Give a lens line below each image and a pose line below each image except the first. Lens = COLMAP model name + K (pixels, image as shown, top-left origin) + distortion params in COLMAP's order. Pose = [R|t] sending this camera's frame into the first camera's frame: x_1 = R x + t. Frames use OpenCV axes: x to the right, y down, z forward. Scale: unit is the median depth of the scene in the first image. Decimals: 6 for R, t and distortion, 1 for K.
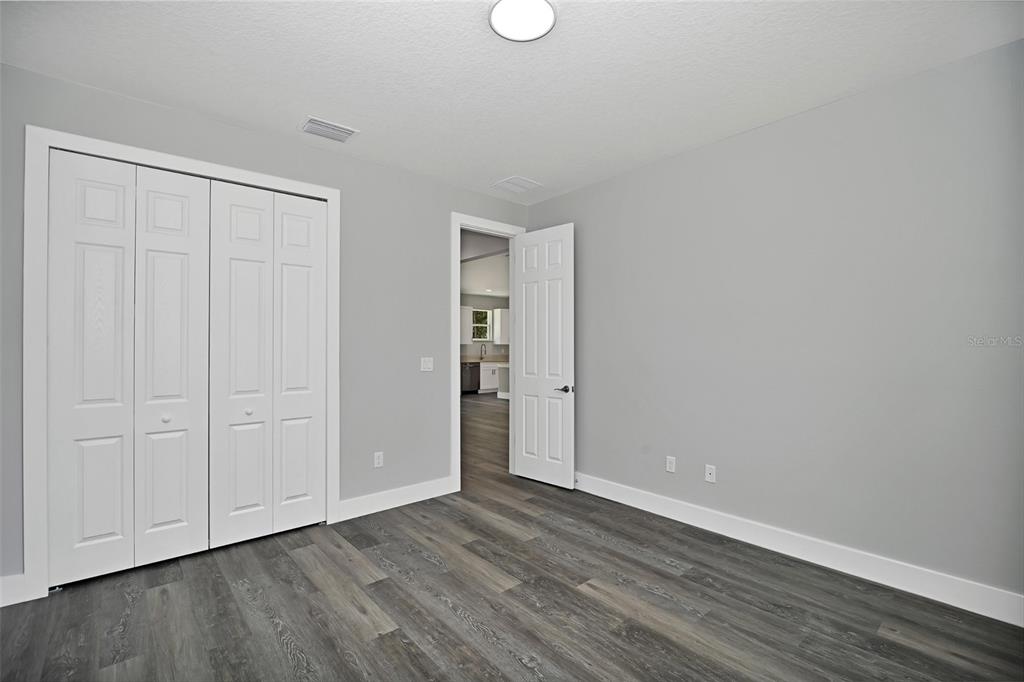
lens RADIAL K [[465.6, 0, 512.0], [0, 465.6, 341.0], [0, 0, 1]] dist [-0.005318, -0.000825]
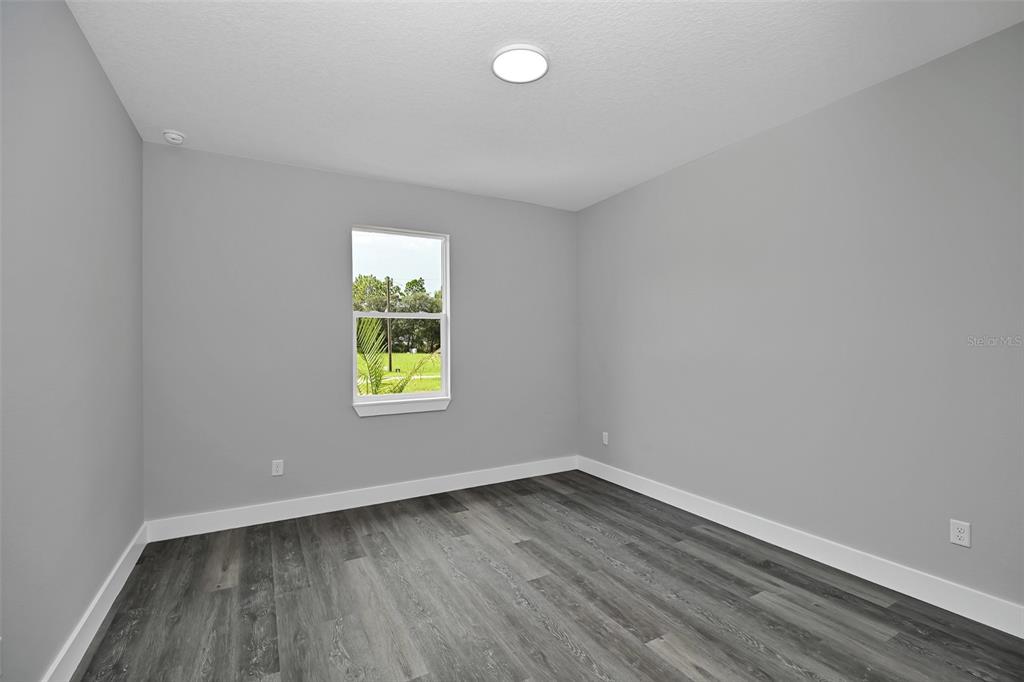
lens RADIAL K [[465.6, 0, 512.0], [0, 465.6, 341.0], [0, 0, 1]] dist [-0.005318, -0.000825]
pose [[-0.978553, 0.010177, 0.205743, -0.179377], [0.007929, 0.999900, -0.011749, 0.004219], [-0.205842, -0.009866, -0.978536, 2.005114]]
